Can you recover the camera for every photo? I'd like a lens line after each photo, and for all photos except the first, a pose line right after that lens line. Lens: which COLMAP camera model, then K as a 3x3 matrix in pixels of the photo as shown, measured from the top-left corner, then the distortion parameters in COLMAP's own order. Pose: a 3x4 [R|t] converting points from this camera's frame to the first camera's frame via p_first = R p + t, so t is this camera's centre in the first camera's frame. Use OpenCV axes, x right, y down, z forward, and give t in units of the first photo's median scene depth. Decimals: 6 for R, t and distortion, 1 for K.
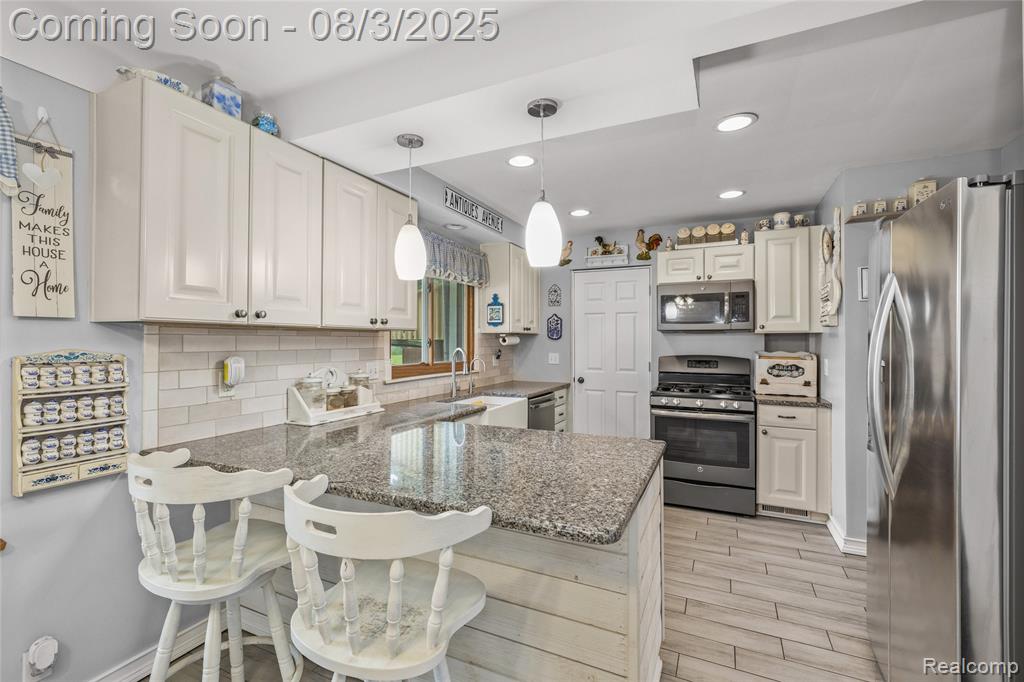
lens RADIAL K [[436.8, 0, 506.6], [0, 436.8, 335.5], [0, 0, 1]] dist [-0.006810, 0.000425]
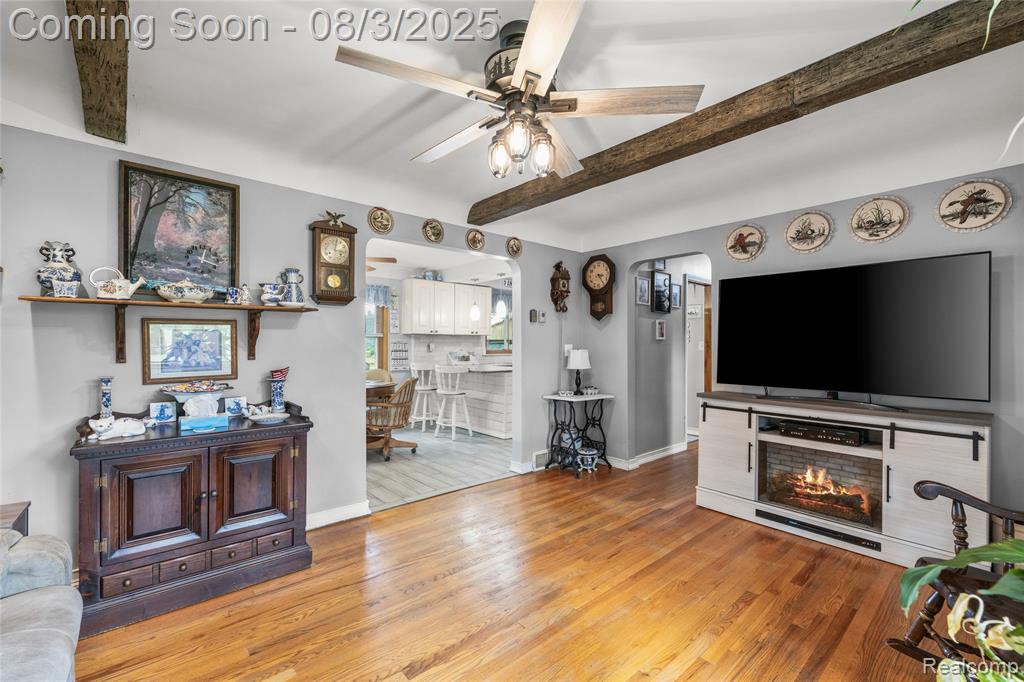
lens RADIAL K [[436.8, 0, 515.4], [0, 436.8, 342.2], [0, 0, 1]] dist [-0.006810, 0.000425]
pose [[0.916589, -0.002573, -0.399822, 0.860483], [0.003865, 0.999990, 0.002425, 0.020671], [0.399812, -0.003768, 0.916589, -1.204421]]
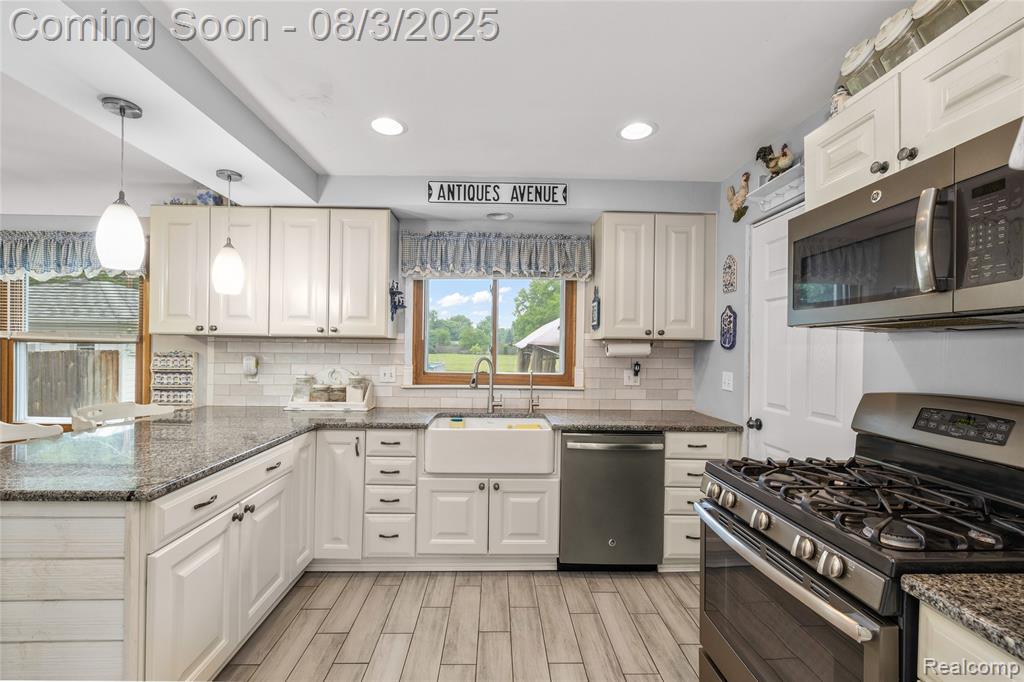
lens RADIAL K [[436.8, 0, 512.9], [0, 436.8, 352.6], [0, 0, 1]] dist [-0.006810, 0.000425]
pose [[0.460917, 0.002650, -0.887439, 0.712138], [-0.002794, 0.999995, 0.001535, 0.019250], [0.887439, 0.001772, 0.460923, 0.679900]]
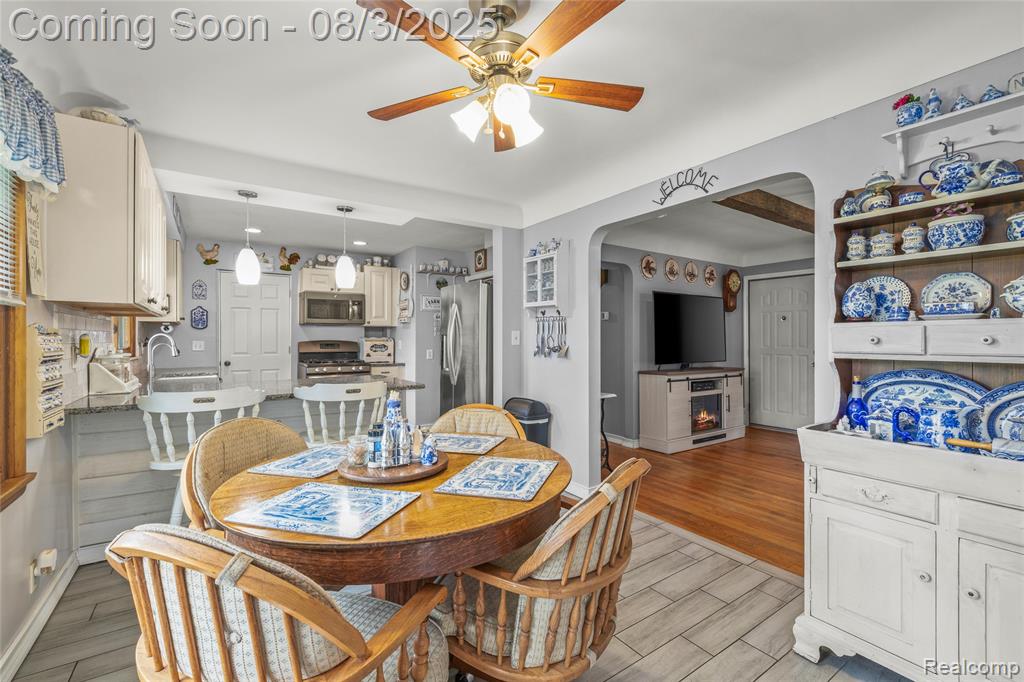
lens RADIAL K [[436.8, 0, 506.6], [0, 436.8, 337.0], [0, 0, 1]] dist [-0.006810, 0.000425]
pose [[0.504424, -0.000463, 0.863456, -0.652003], [-0.006774, 0.999967, 0.004494, 0.027505], [-0.863429, -0.008116, 0.504404, -0.342495]]
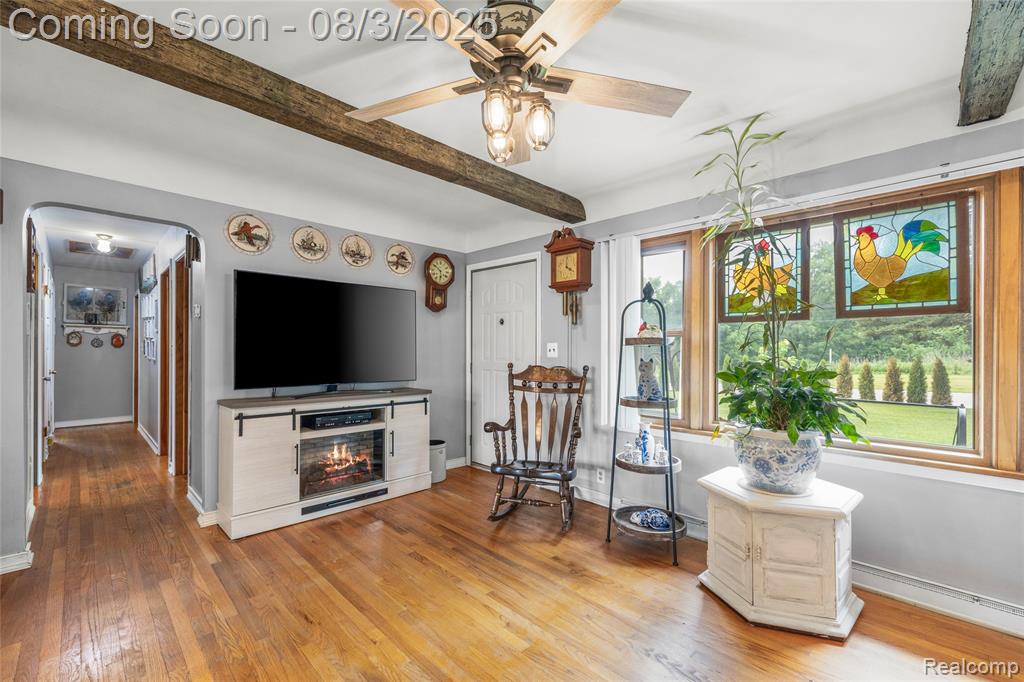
lens RADIAL K [[436.8, 0, 503.8], [0, 436.8, 346.7], [0, 0, 1]] dist [-0.006810, 0.000425]
pose [[0.323288, 0.002124, 0.946298, 0.206156], [-0.016204, 0.999863, 0.003291, 0.022724], [-0.946162, -0.016397, 0.323278, -0.856648]]
